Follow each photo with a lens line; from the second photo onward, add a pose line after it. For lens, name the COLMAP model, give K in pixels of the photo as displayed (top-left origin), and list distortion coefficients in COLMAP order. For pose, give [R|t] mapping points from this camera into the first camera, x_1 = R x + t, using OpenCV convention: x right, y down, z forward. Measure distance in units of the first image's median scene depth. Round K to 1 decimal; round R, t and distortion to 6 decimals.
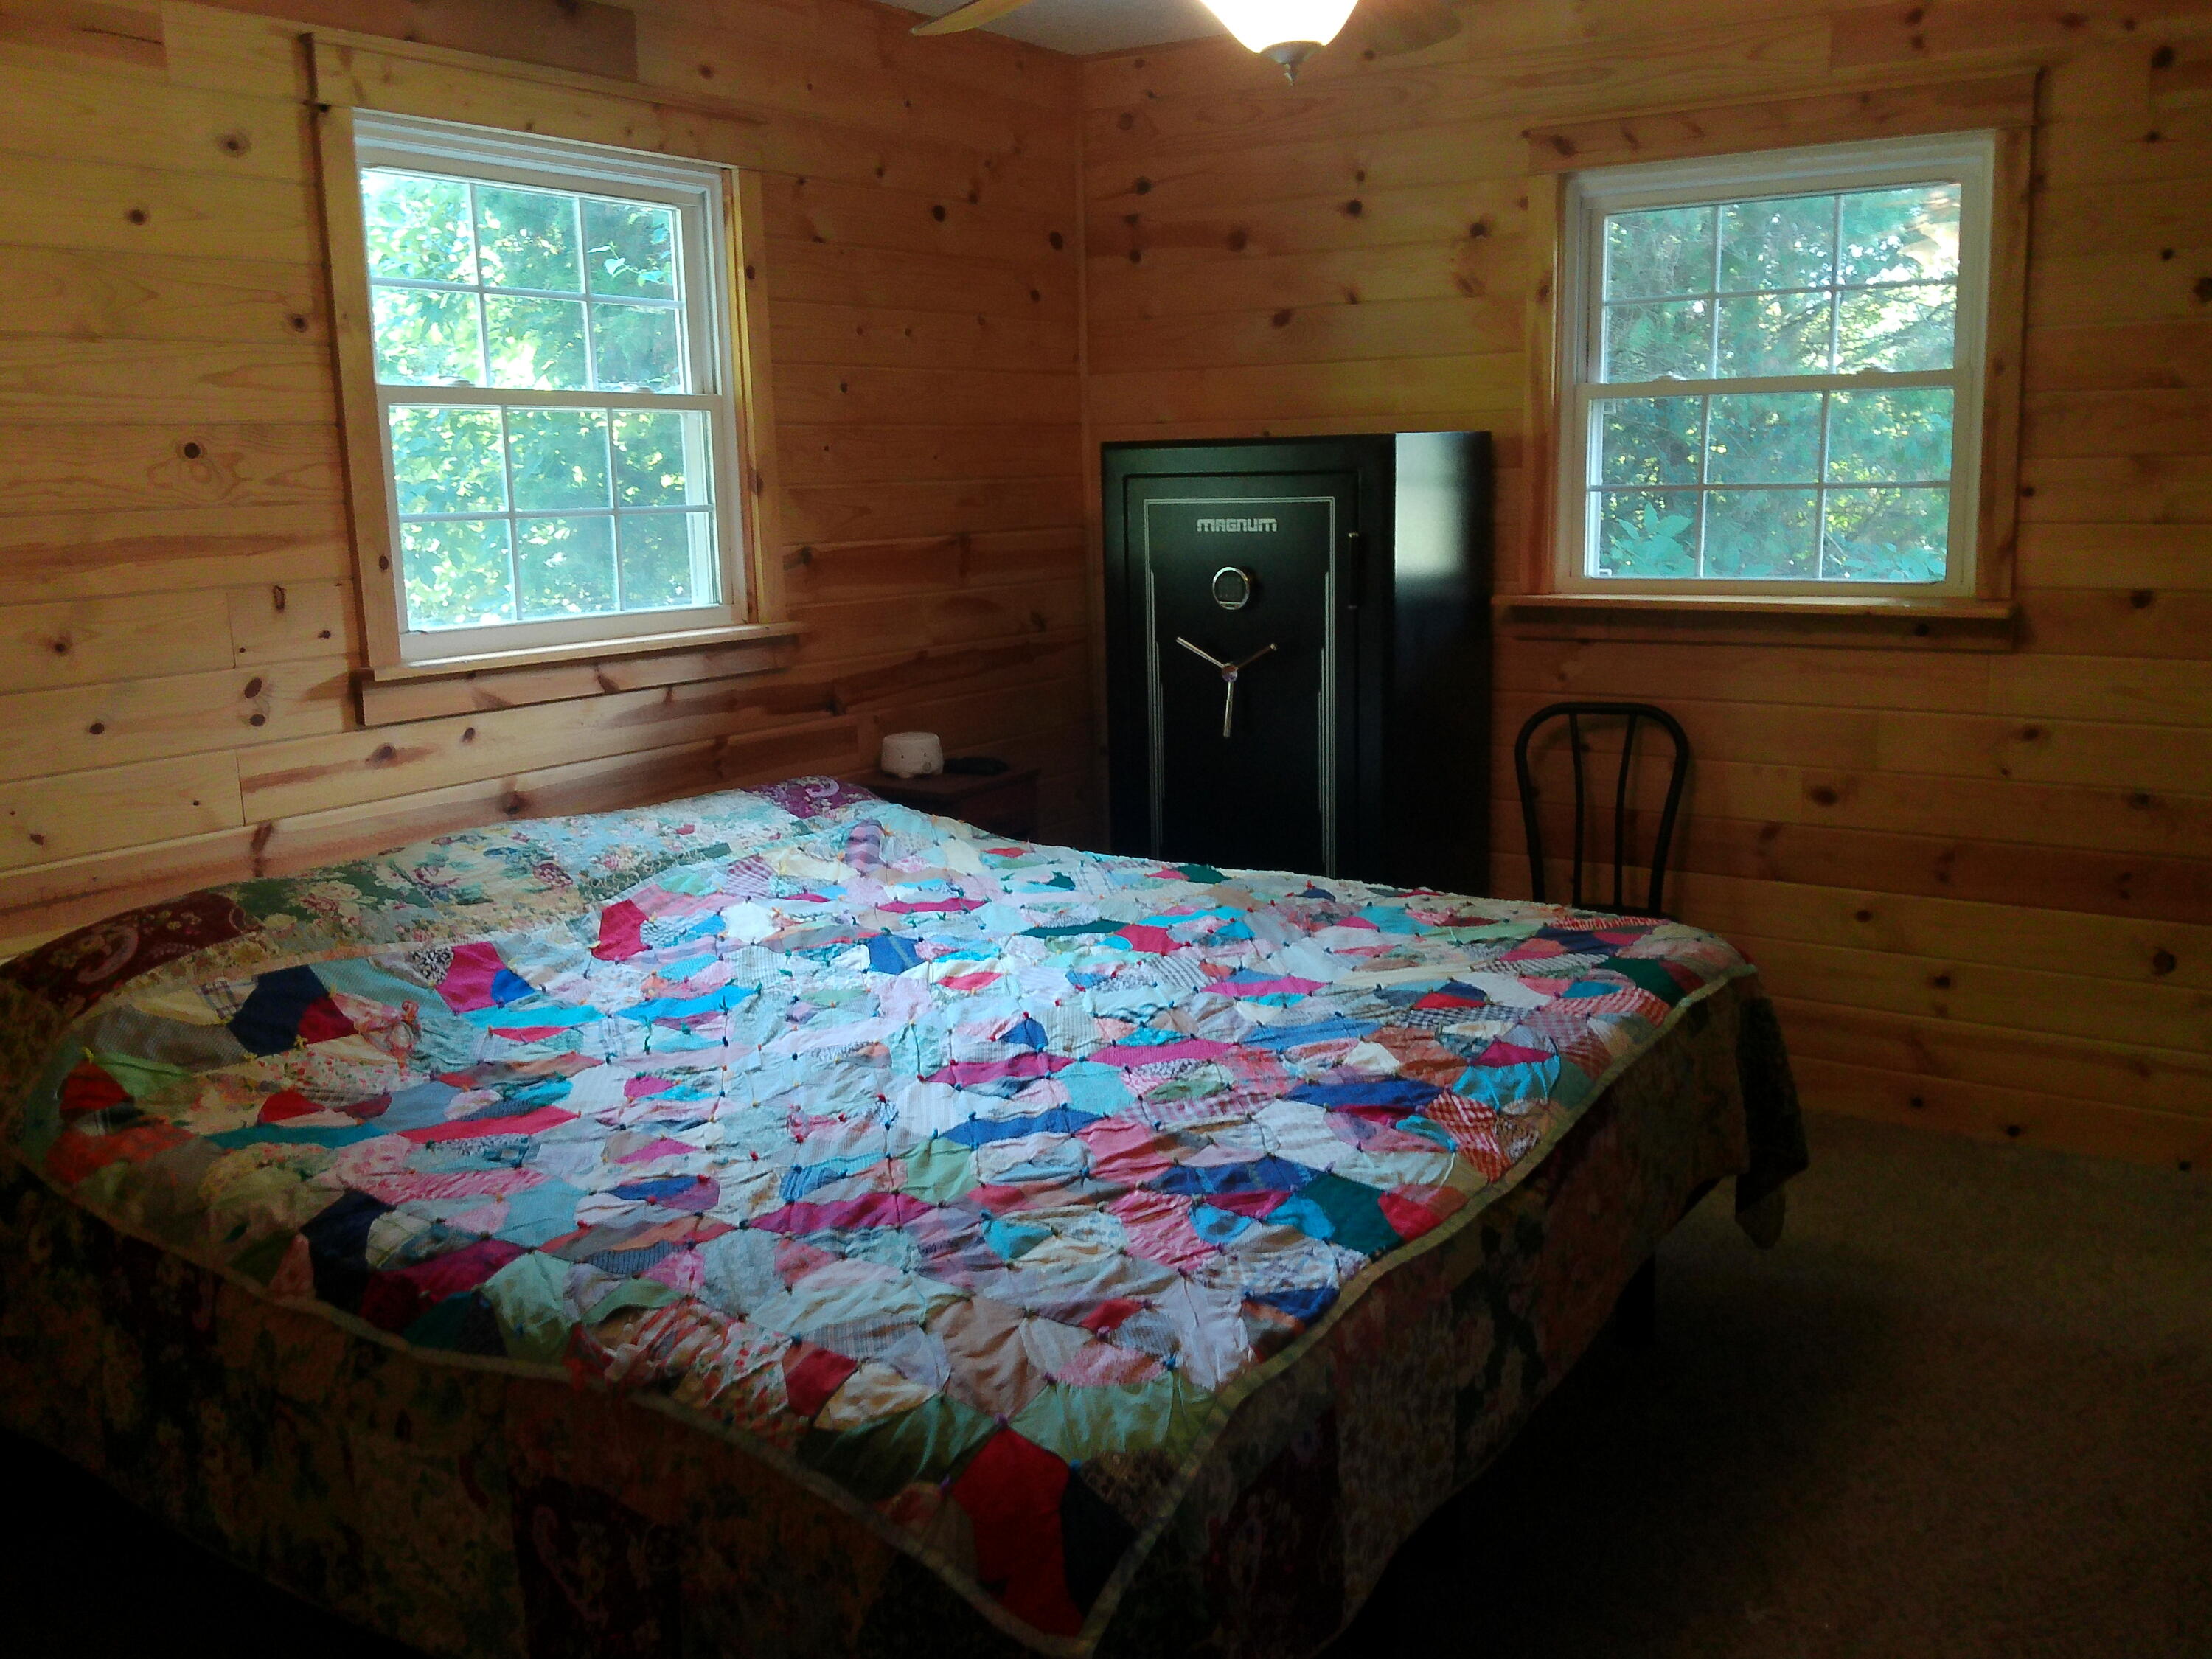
lens RADIAL K [[1890.1, 0, 1106.0], [0, 1890.1, 829.5], [0, 0, 1]] dist [-0.001029, -0.044580]
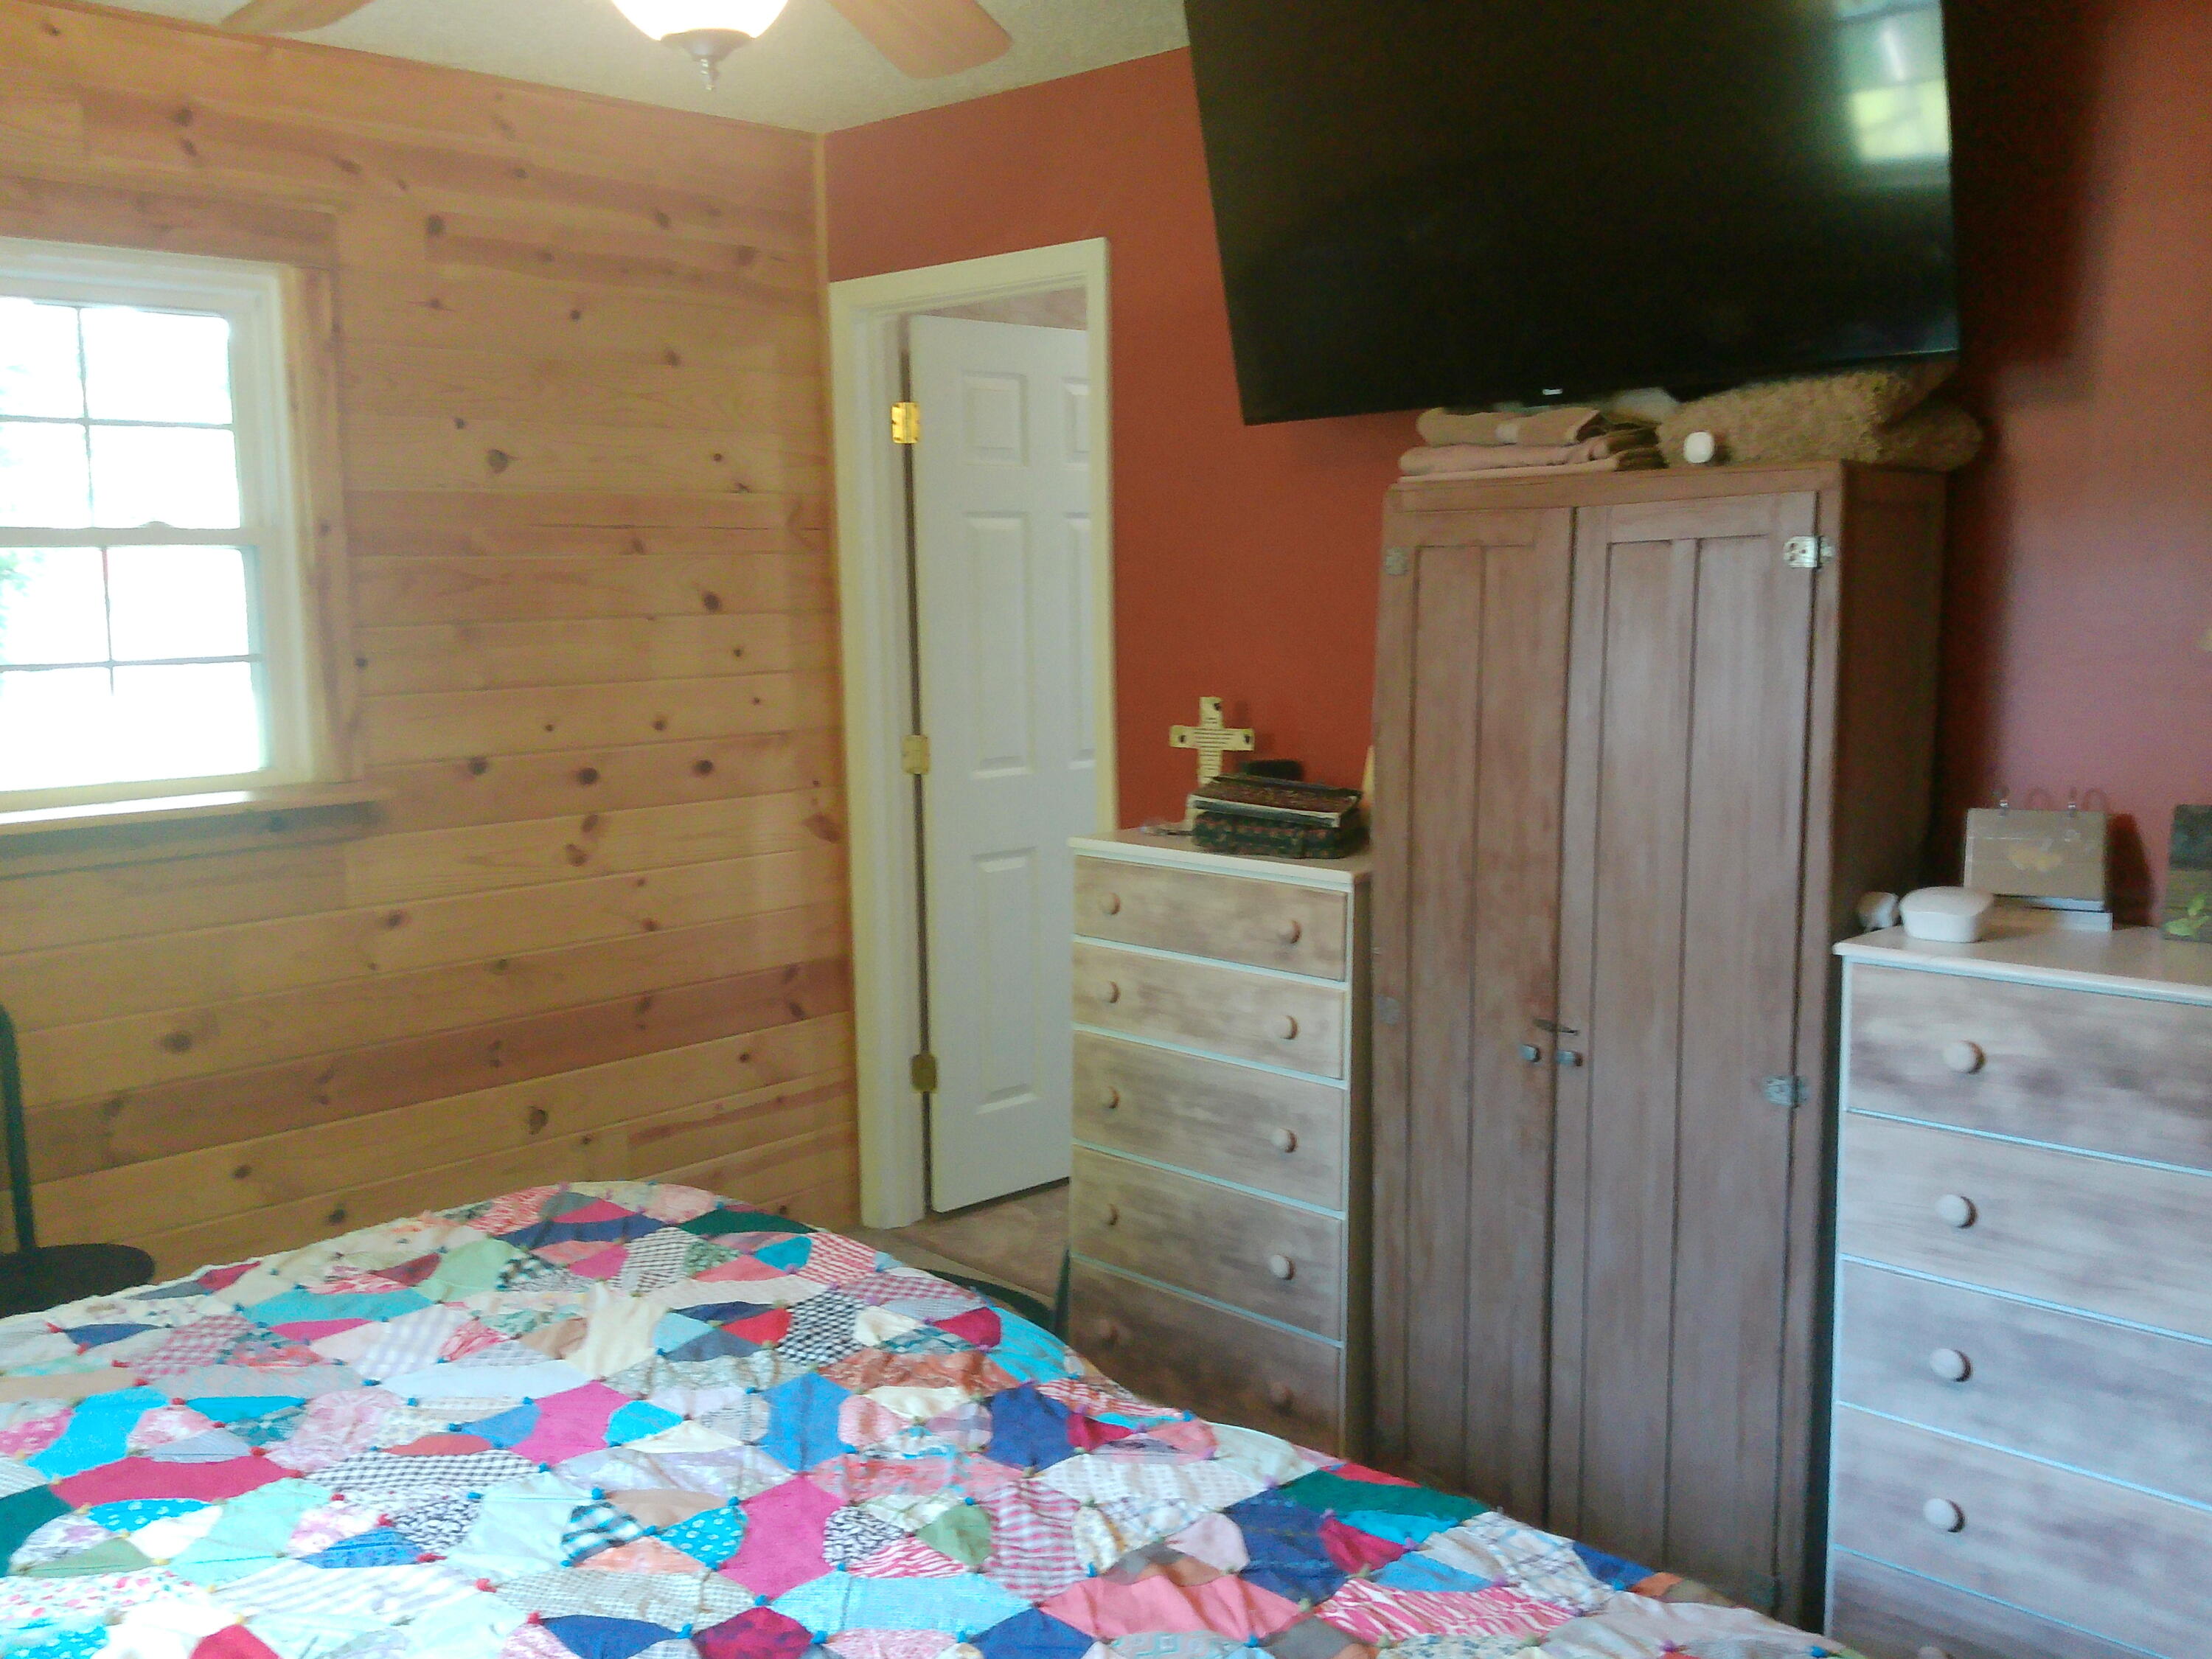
lens RADIAL K [[1890.1, 0, 1106.0], [0, 1890.1, 829.5], [0, 0, 1]] dist [-0.001029, -0.044580]
pose [[0.179829, -0.105416, 0.978033, -0.494289], [0.205129, 0.976403, 0.067524, -0.120322], [-0.962073, 0.188480, 0.197210, 0.665399]]
